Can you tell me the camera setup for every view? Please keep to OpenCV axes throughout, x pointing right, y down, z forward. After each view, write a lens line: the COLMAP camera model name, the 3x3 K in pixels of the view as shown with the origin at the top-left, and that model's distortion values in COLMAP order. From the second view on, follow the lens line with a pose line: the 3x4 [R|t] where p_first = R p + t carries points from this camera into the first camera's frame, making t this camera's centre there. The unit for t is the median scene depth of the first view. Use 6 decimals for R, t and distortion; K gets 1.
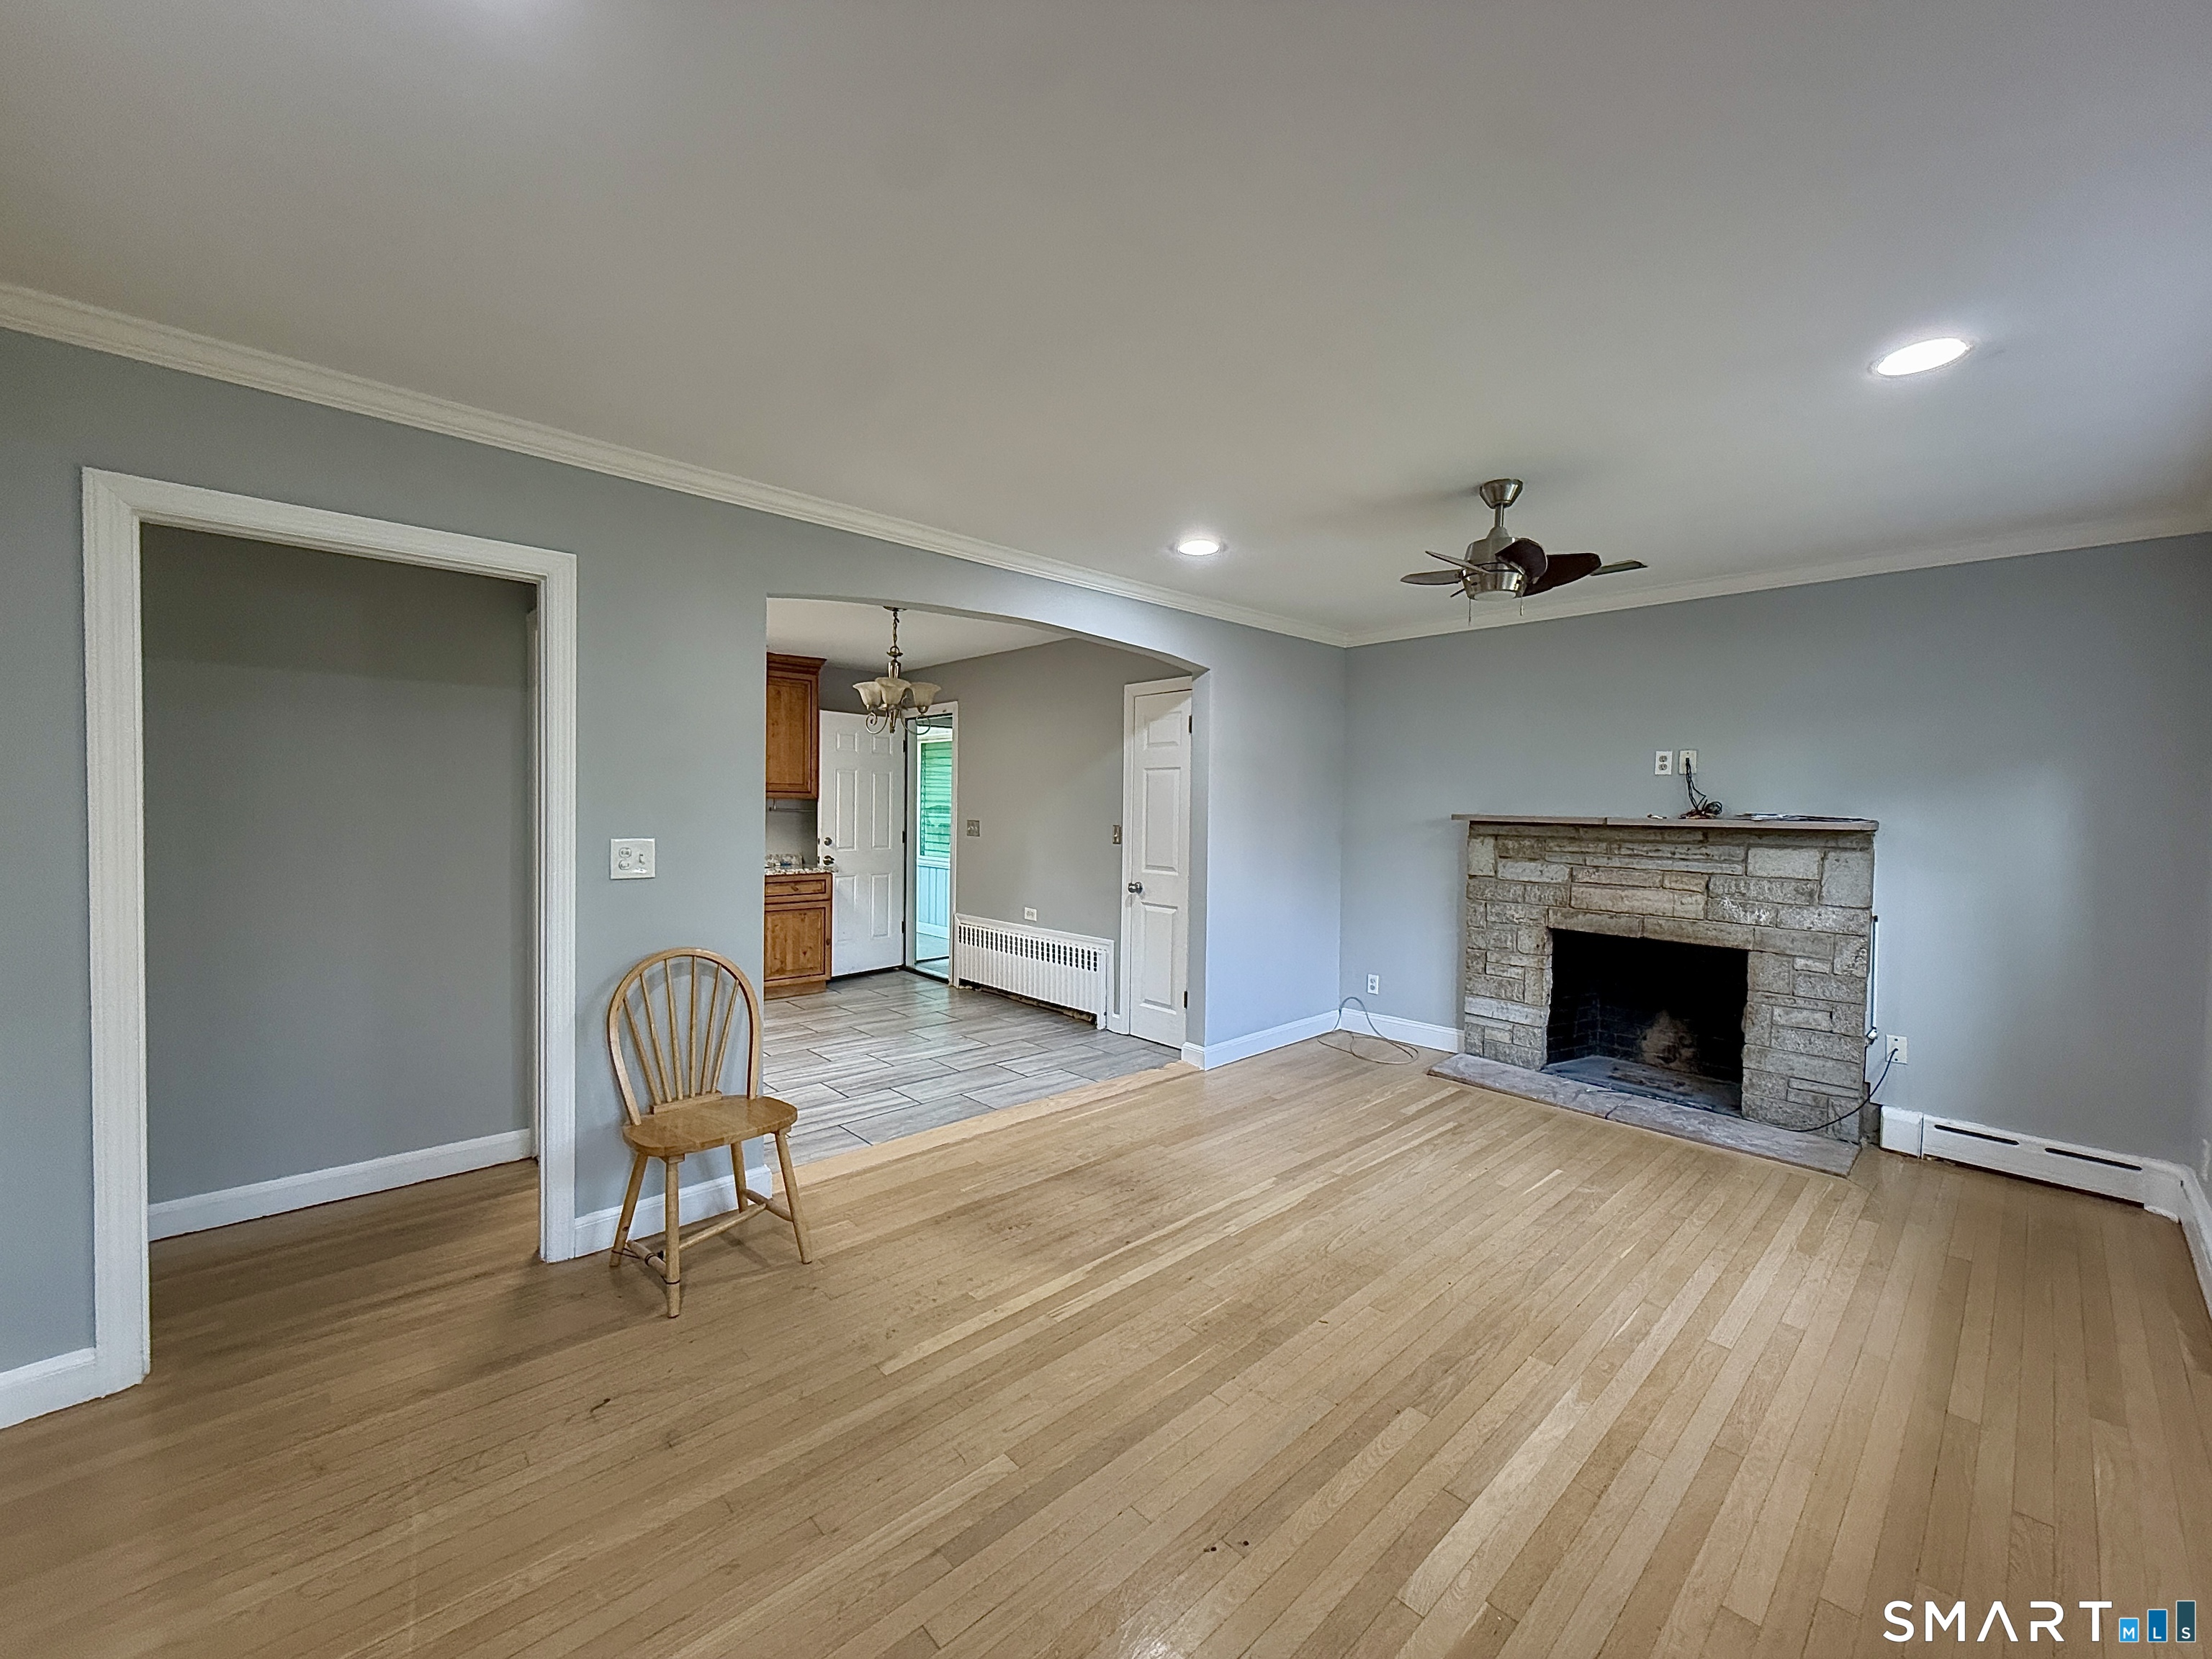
lens RADIAL K [[880.6, 0, 1119.7], [0, 880.6, 832.7], [0, 0, 1]] dist [0.001682, -0.000562]
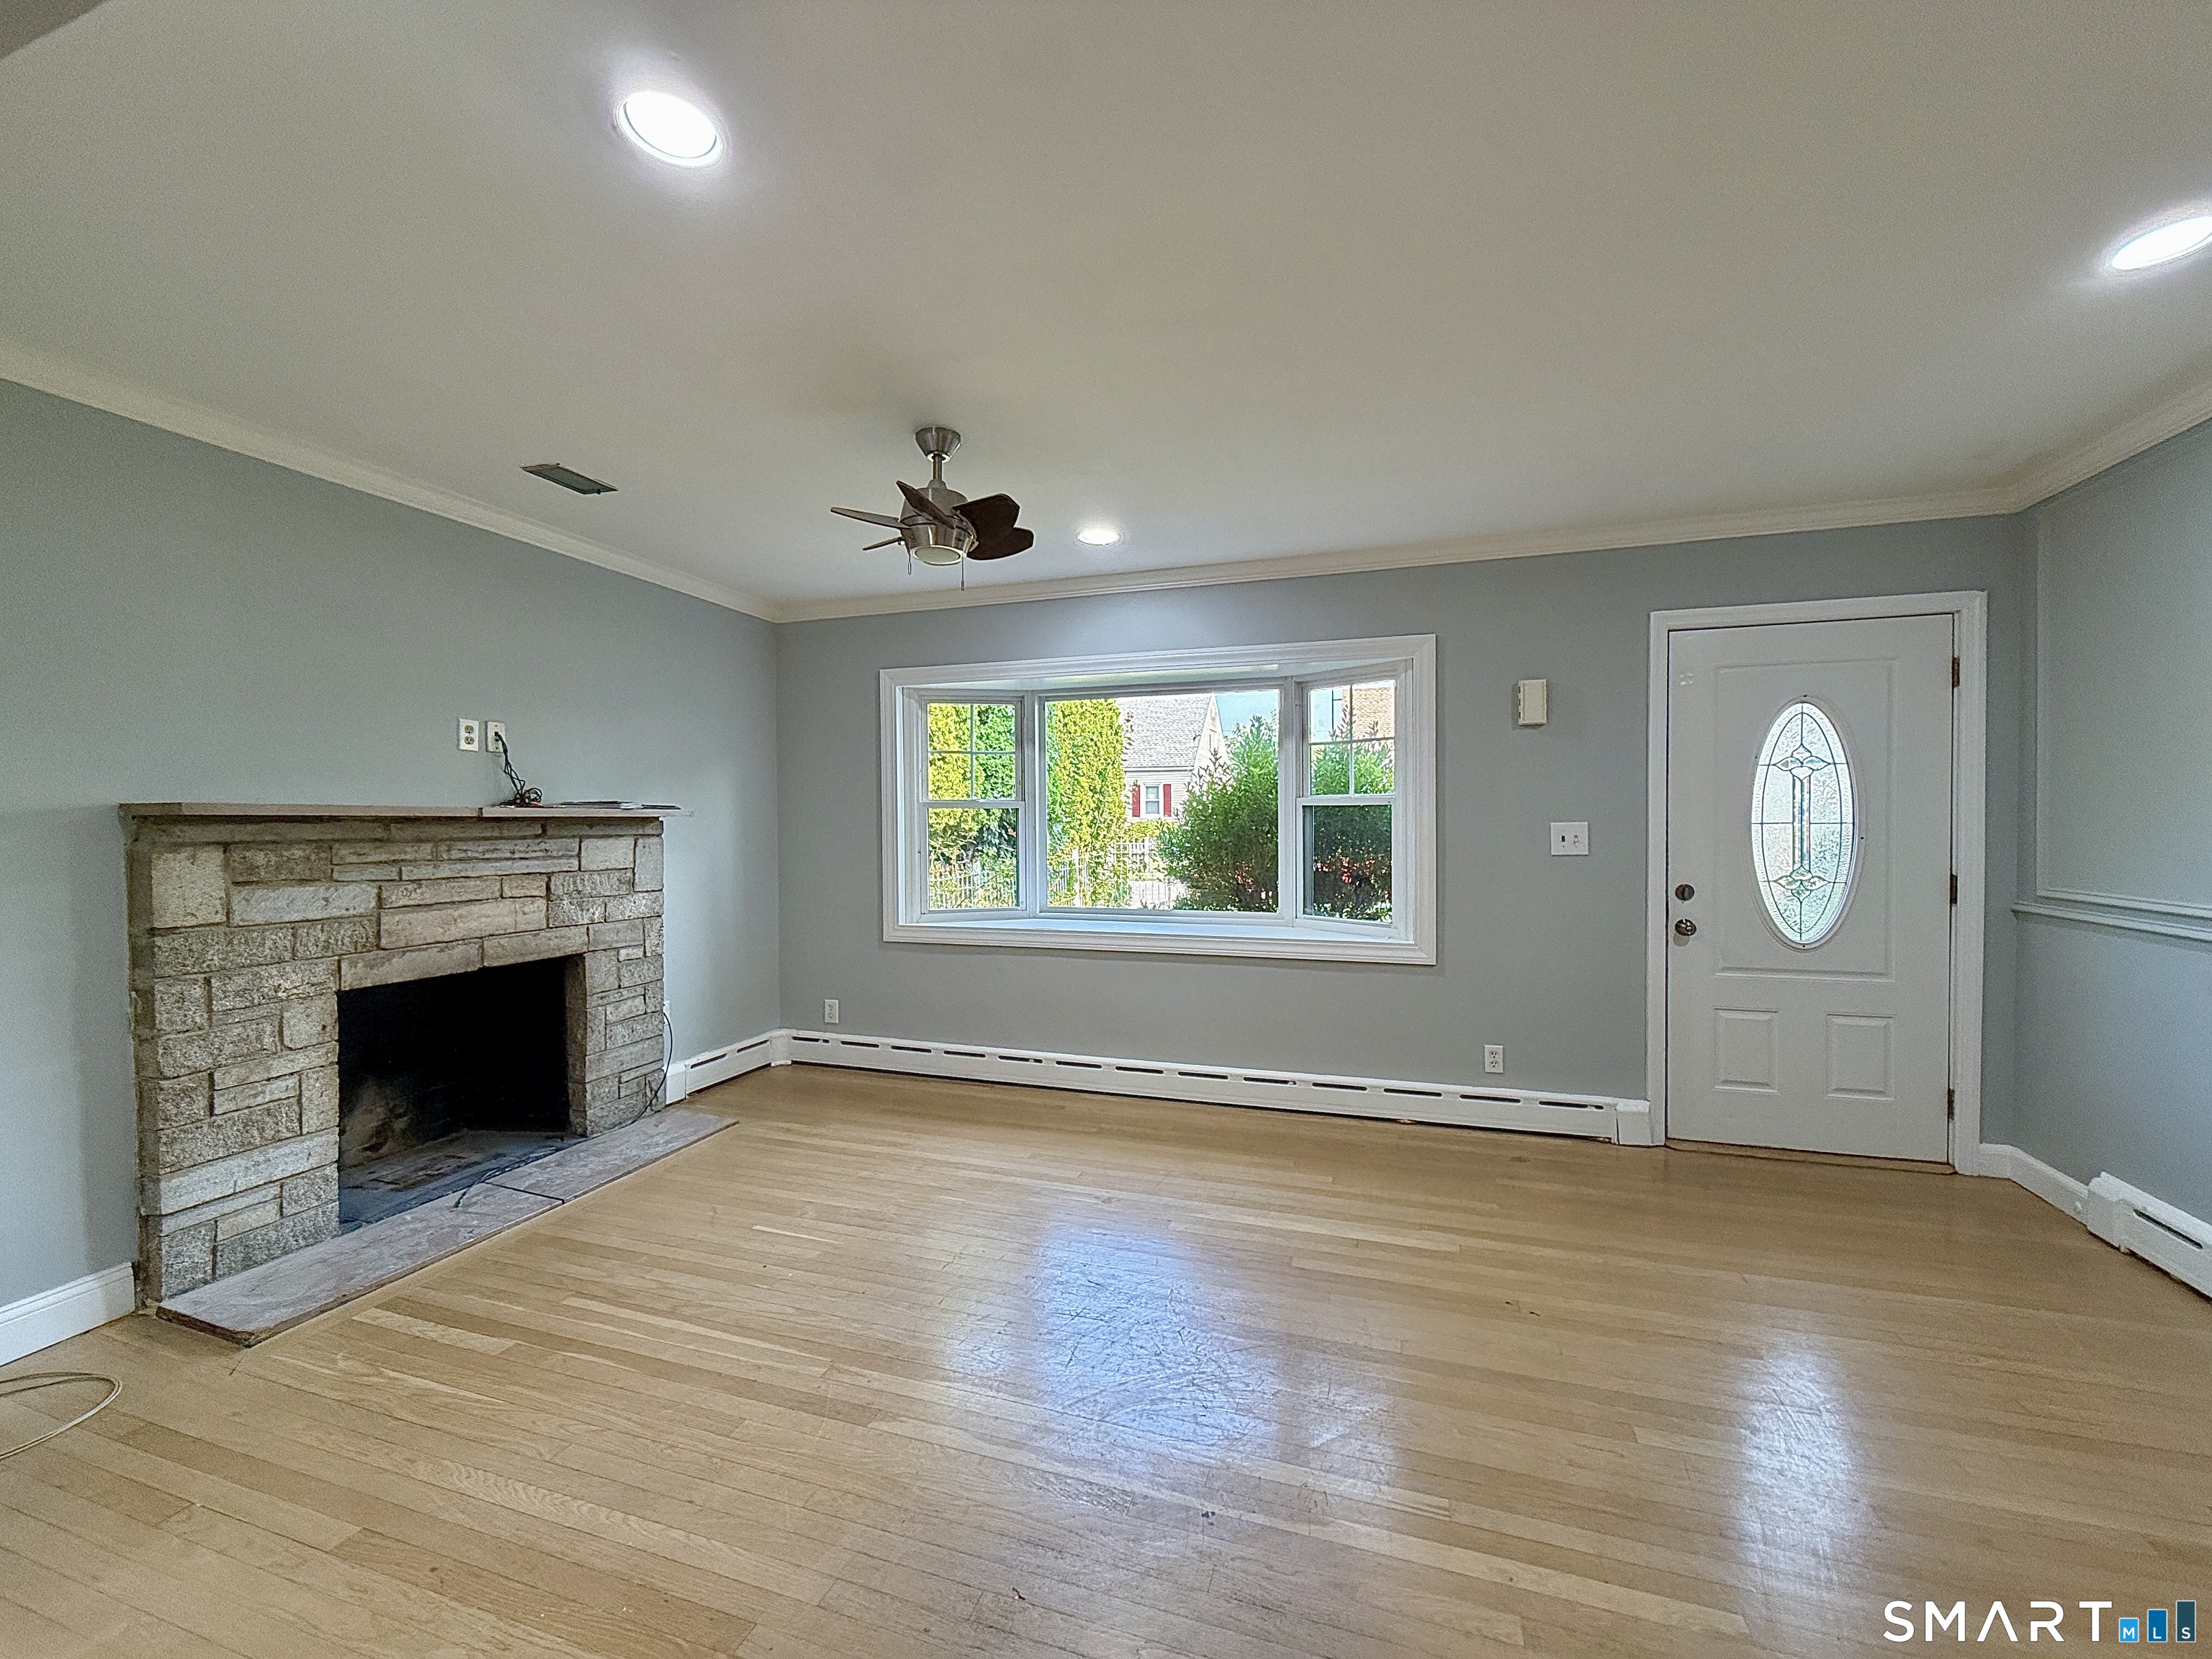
lens RADIAL K [[880.6, 0, 1115.4], [0, 880.6, 831.5], [0, 0, 1]] dist [0.001682, -0.000562]
pose [[-0.477695, -0.023619, 0.878208, -0.377040], [0.026117, 0.998815, 0.041069, -0.015526], [-0.878138, 0.042554, -0.476512, 1.053386]]
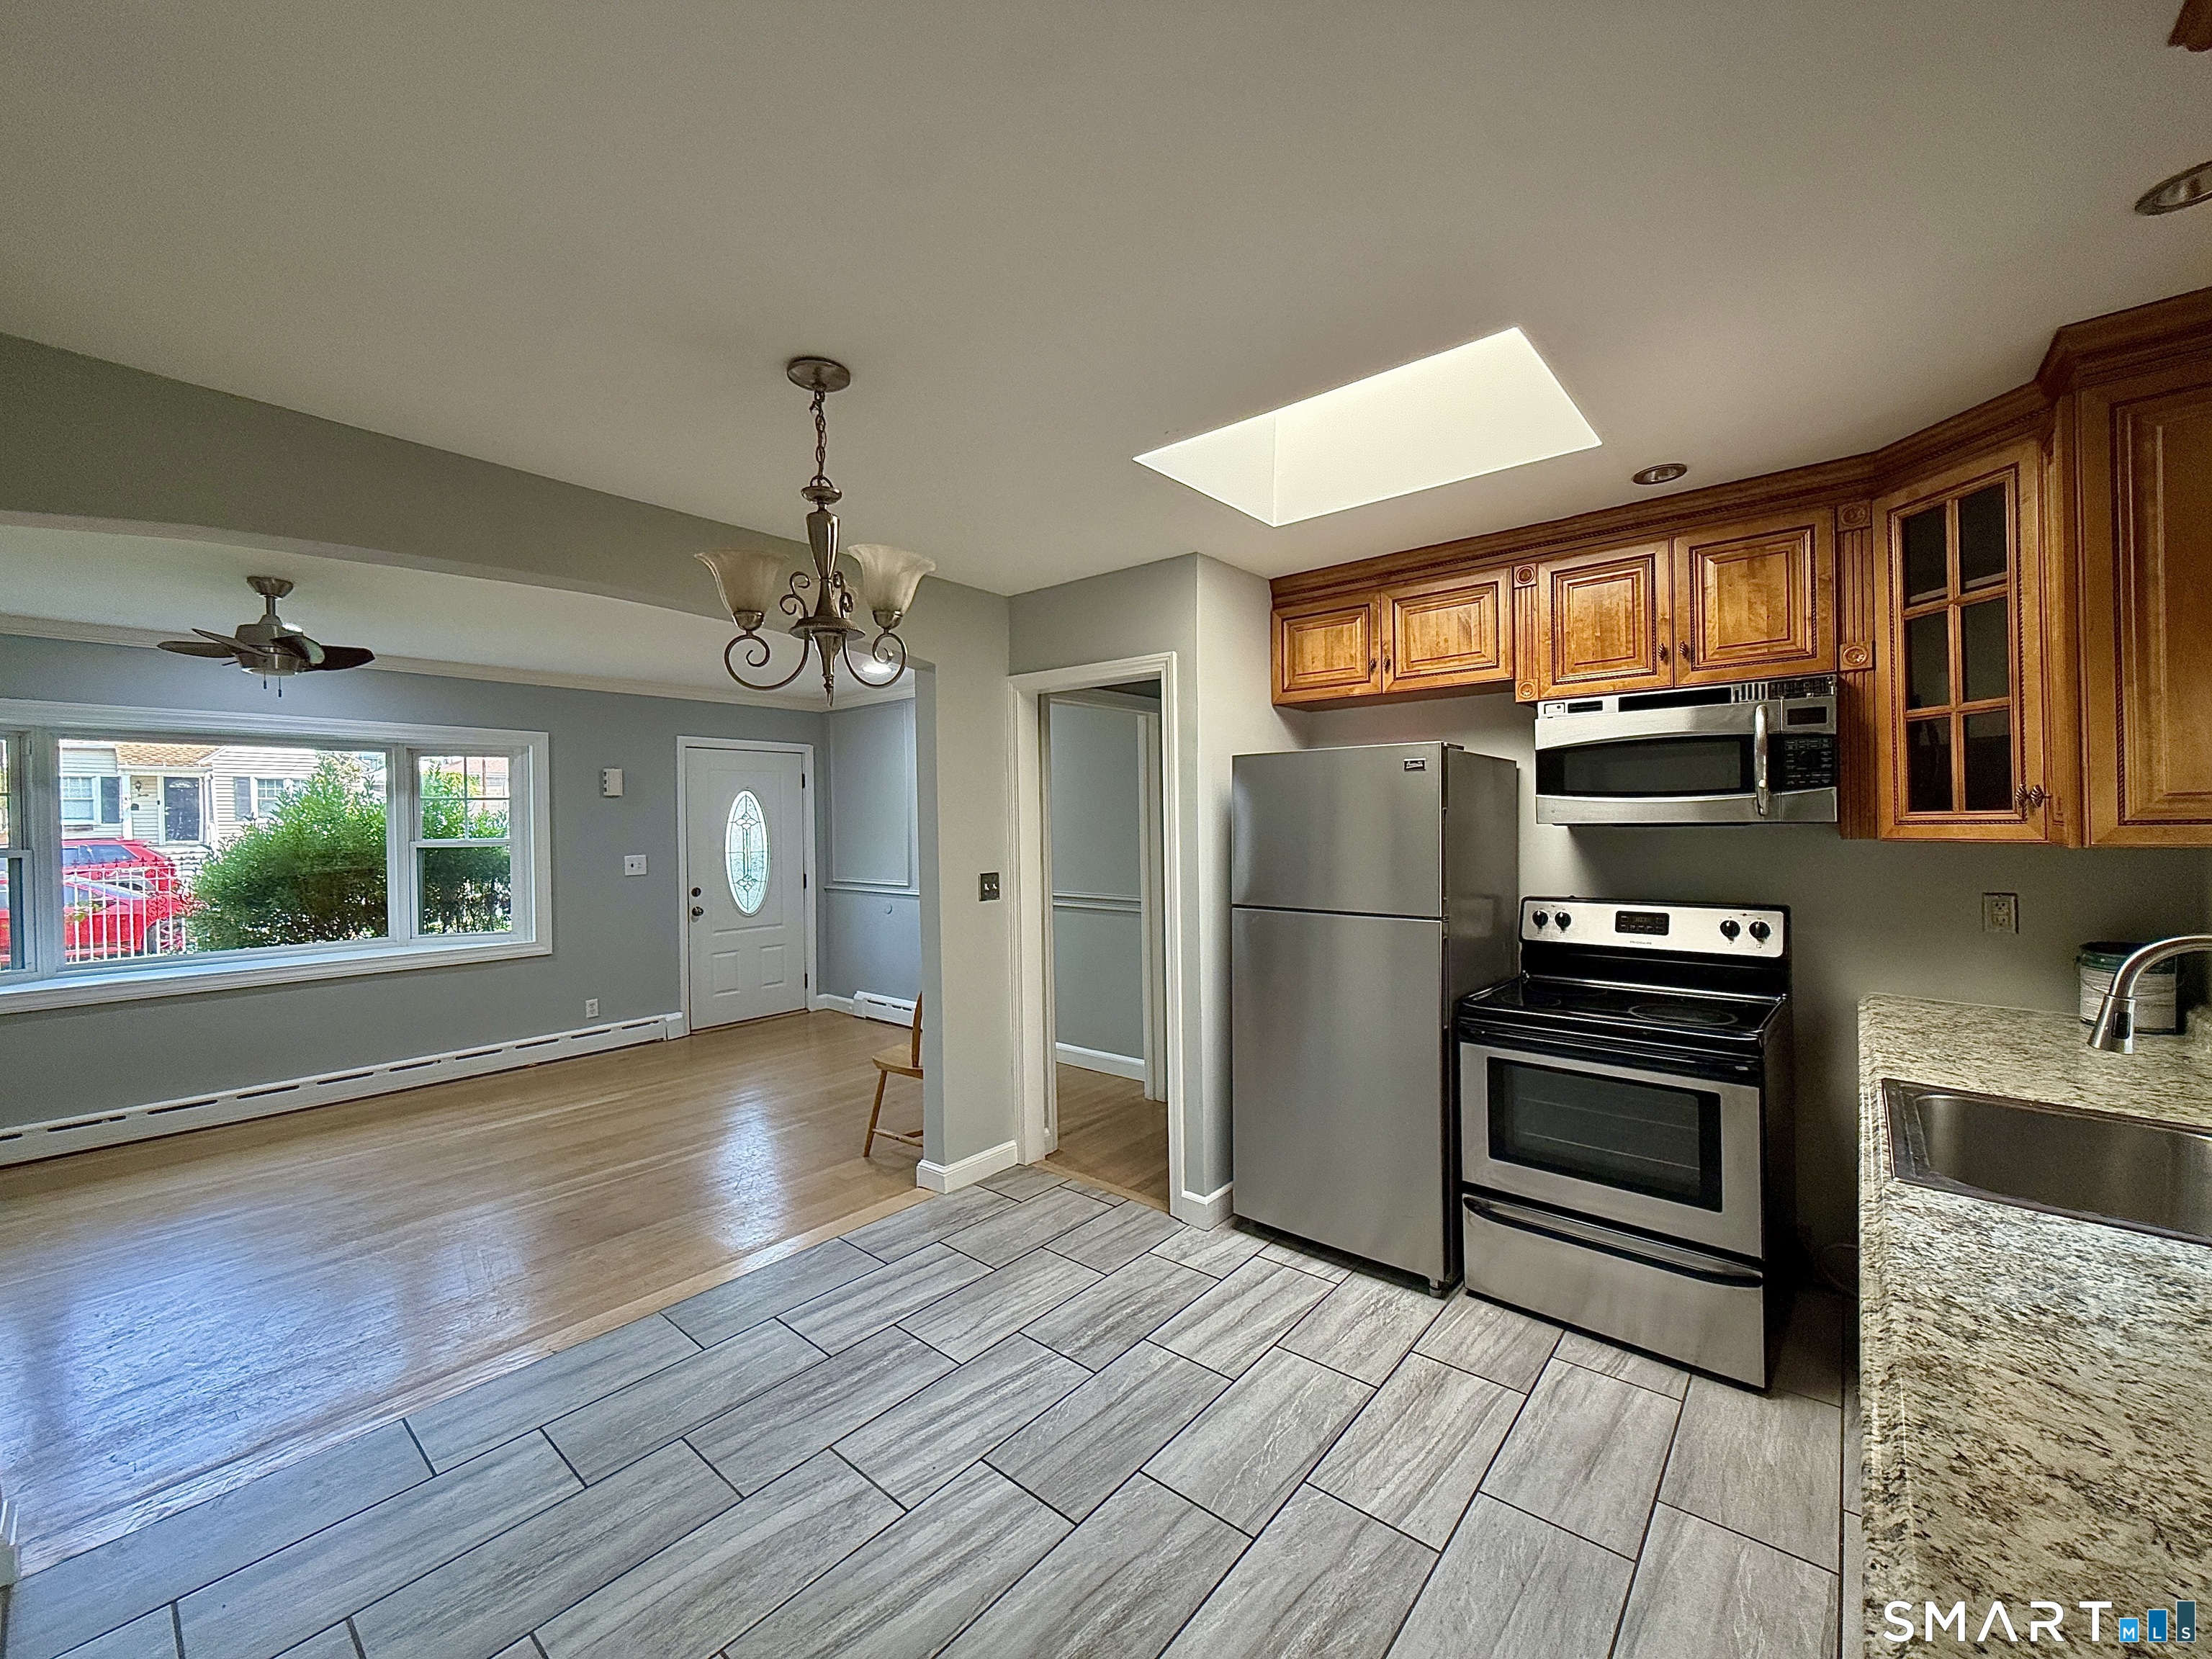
lens RADIAL K [[880.6, 0, 1118.8], [0, 880.6, 832.4], [0, 0, 1]] dist [0.001682, -0.000562]
pose [[-0.993064, 0.000892, -0.117569, -0.458132], [-0.004057, 0.999116, 0.041852, -0.089591], [0.117503, 0.042039, -0.992182, 1.897253]]
